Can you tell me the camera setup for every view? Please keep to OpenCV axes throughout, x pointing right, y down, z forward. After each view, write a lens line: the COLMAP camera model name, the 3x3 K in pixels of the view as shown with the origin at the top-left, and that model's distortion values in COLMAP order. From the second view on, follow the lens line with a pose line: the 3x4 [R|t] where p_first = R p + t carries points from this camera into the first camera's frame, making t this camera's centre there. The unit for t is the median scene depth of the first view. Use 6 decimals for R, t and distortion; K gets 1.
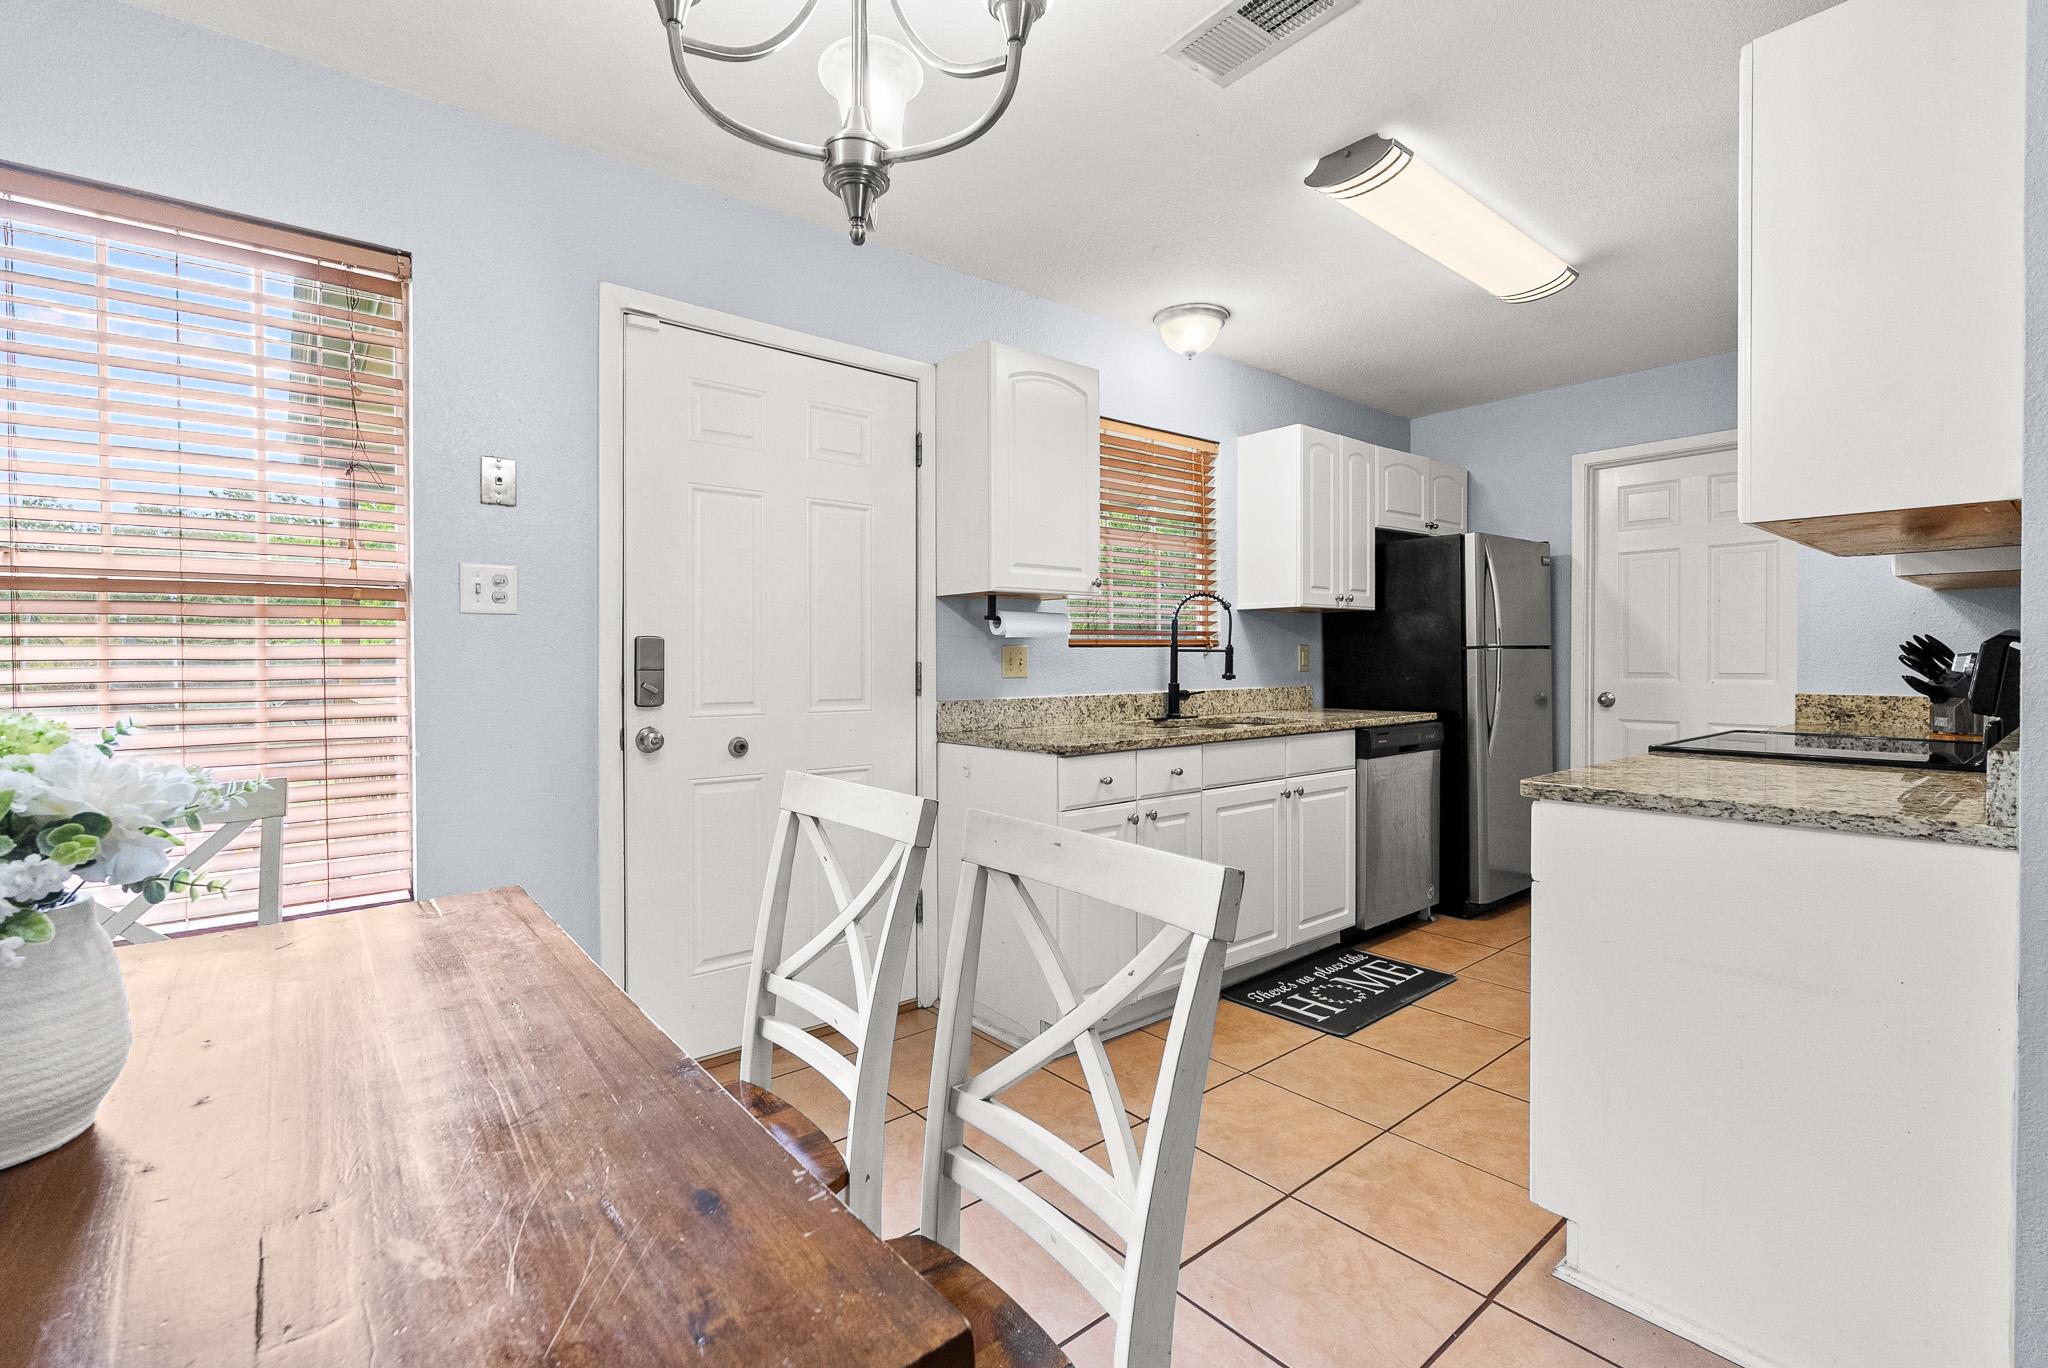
lens RADIAL K [[914.3, 0, 1018.7], [0, 914.3, 661.8], [0, 0, 1]] dist [-0.001107, 0.000094]
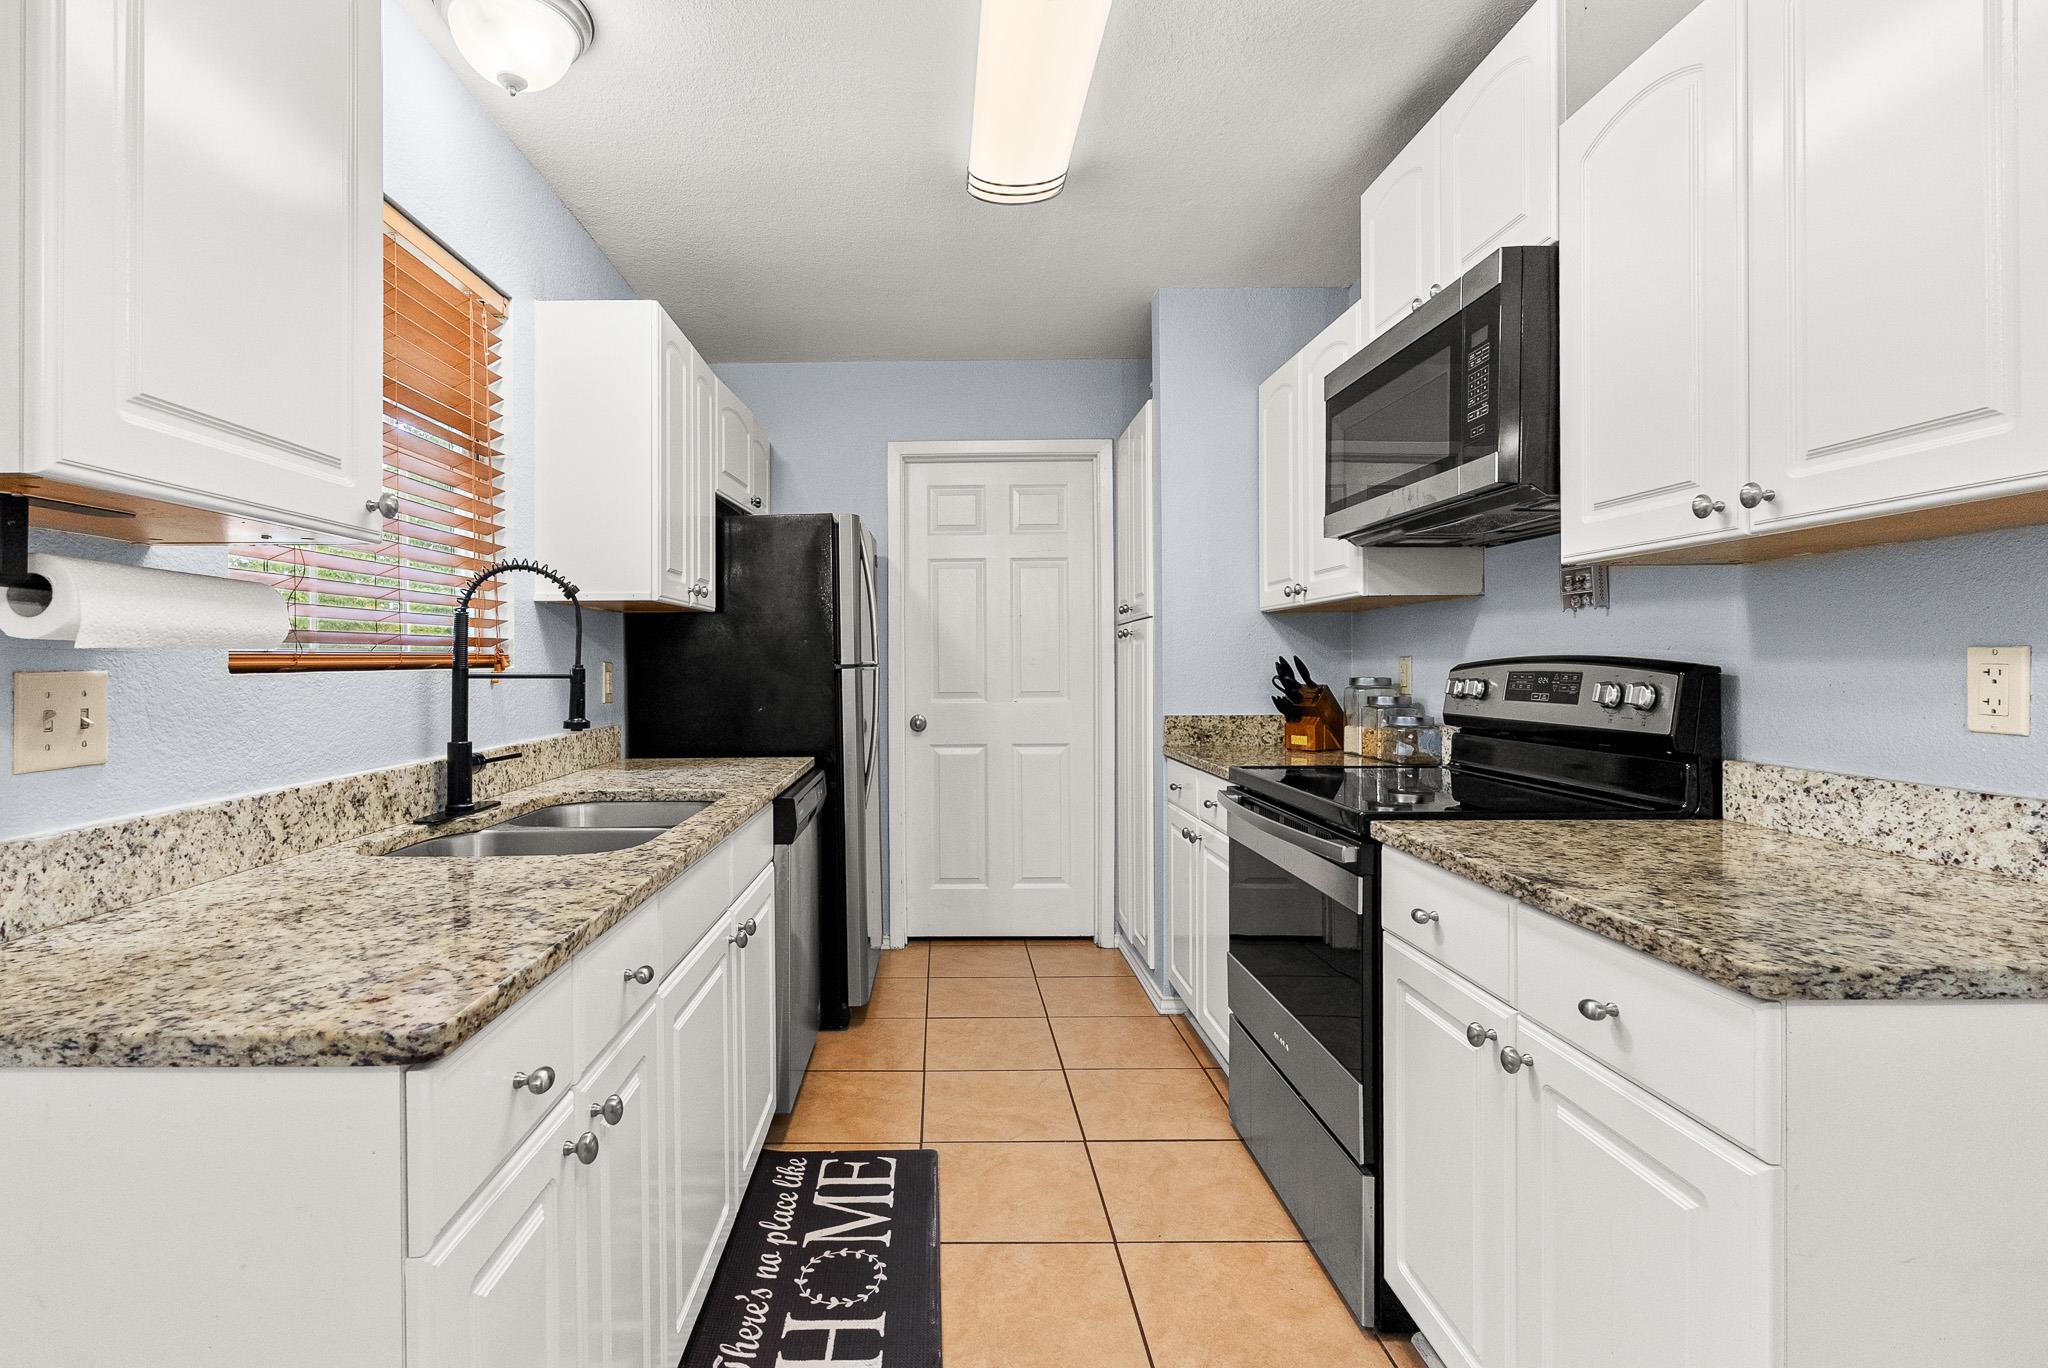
lens RADIAL K [[944.4, 0, 932.3], [0, 944.4, 663.3], [0, 0, 1]] dist [0.000639, 0.000258]
pose [[0.650978, -0.001550, 0.759095, -0.056301], [0.008365, 0.999952, -0.005131, -0.015546], [-0.759050, 0.009690, 0.650960, 0.514524]]
